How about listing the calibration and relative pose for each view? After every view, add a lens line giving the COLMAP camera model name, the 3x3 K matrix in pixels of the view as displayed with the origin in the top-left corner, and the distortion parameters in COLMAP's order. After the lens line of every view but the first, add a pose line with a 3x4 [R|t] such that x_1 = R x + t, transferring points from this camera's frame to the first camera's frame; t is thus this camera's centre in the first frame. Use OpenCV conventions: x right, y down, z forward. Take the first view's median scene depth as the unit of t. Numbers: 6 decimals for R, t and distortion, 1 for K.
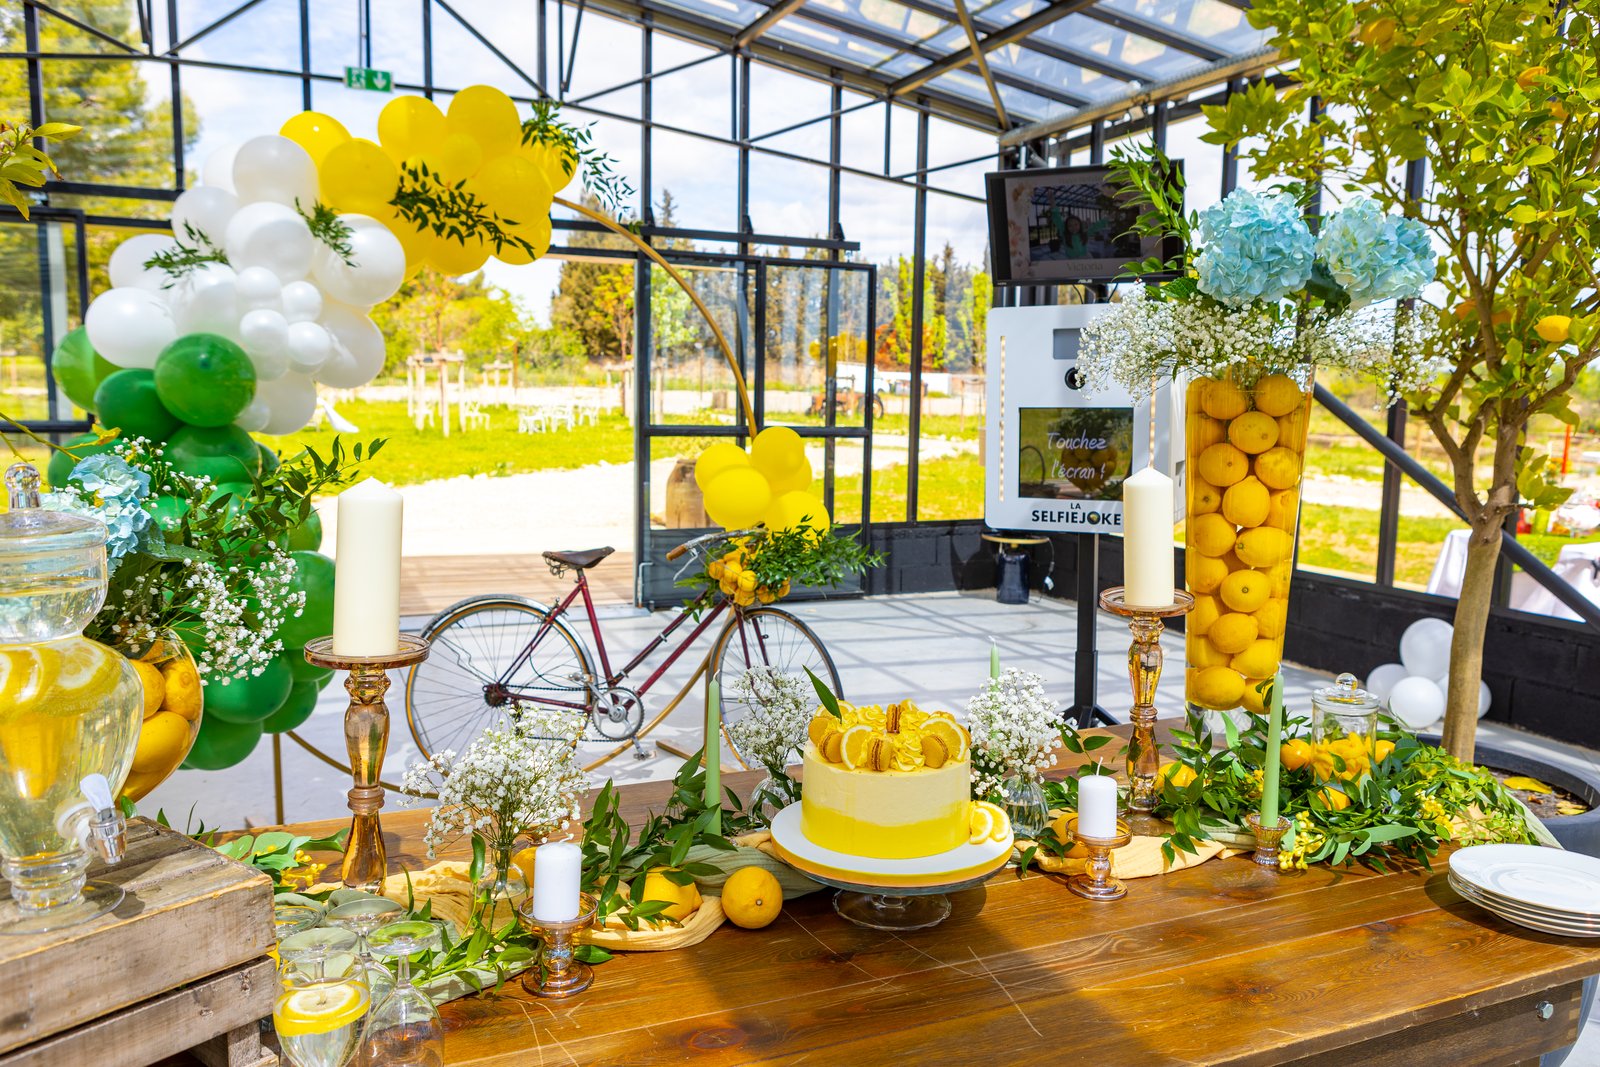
lens RADIAL K [[1166.6, 0, 800.0], [0, 1166.6, 533.5], [0, 0, 1]] dist [-0.002516, -0.000677]
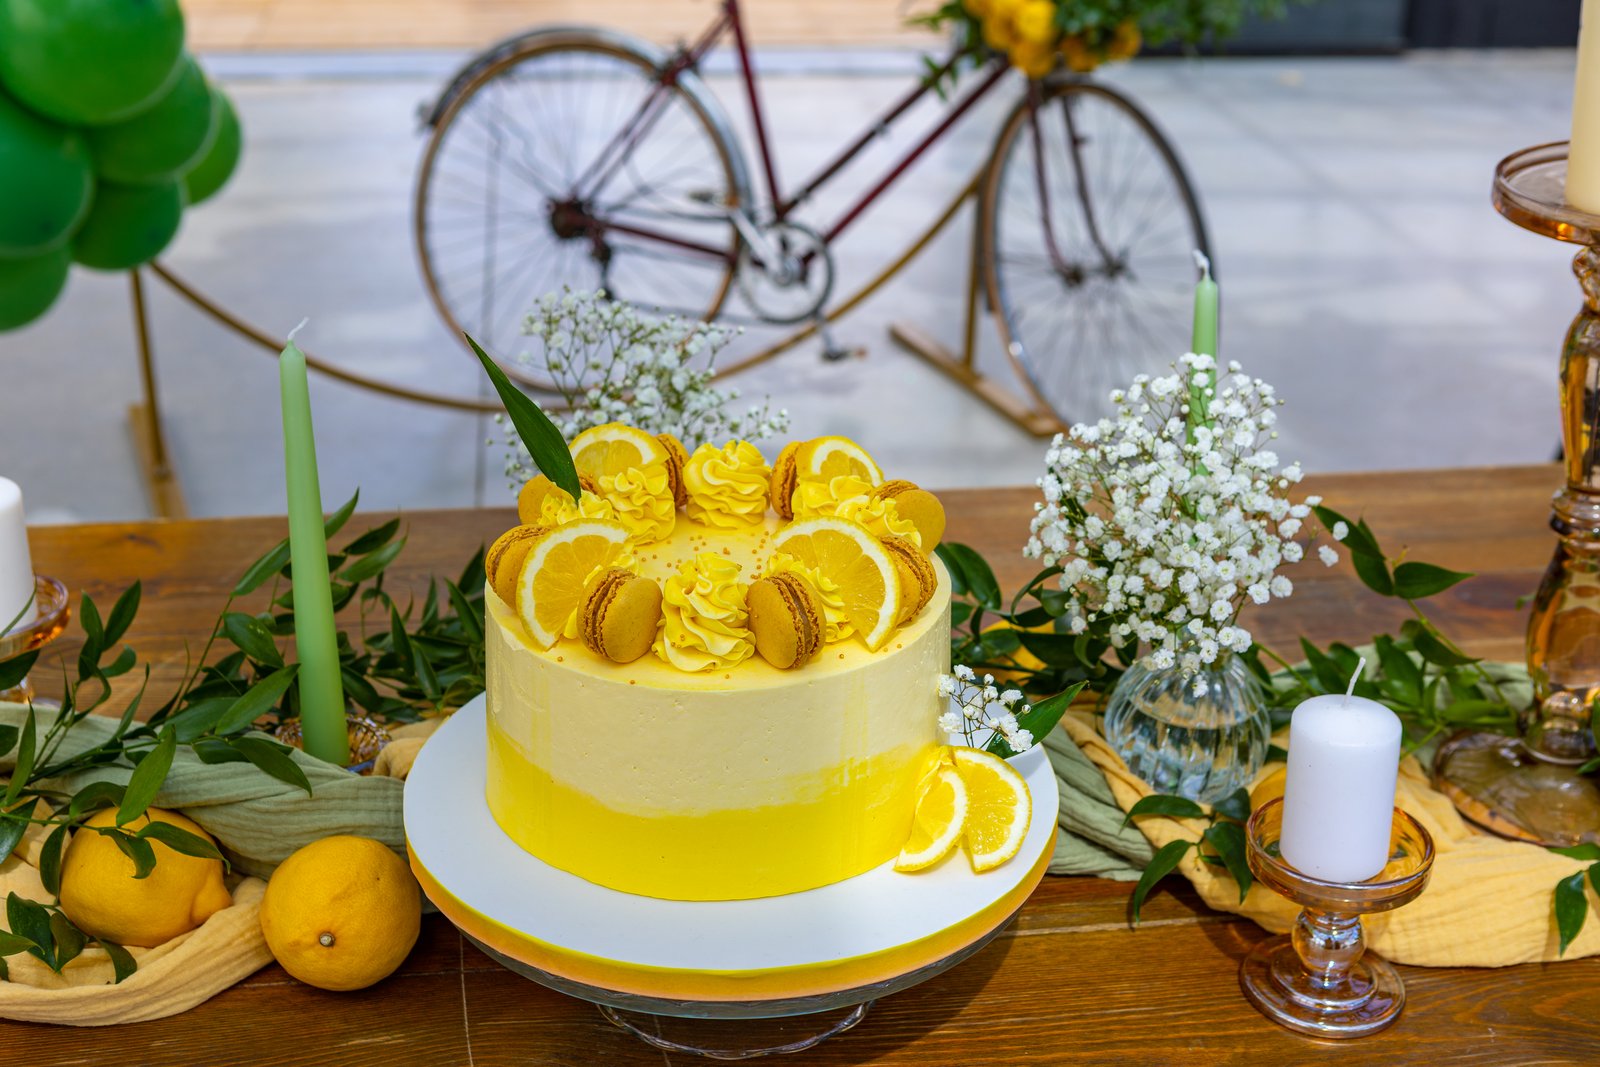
lens RADIAL K [[2009.5, 0, 800.0], [0, 2009.5, 533.5], [0, 0, 1]] dist [0.002428, 0.012964]
pose [[0.962860, 0.108066, -0.247431, 0.083053], [-0.029282, 0.952798, 0.302189, -0.005302], [0.268409, -0.283721, 0.920576, 0.146388]]
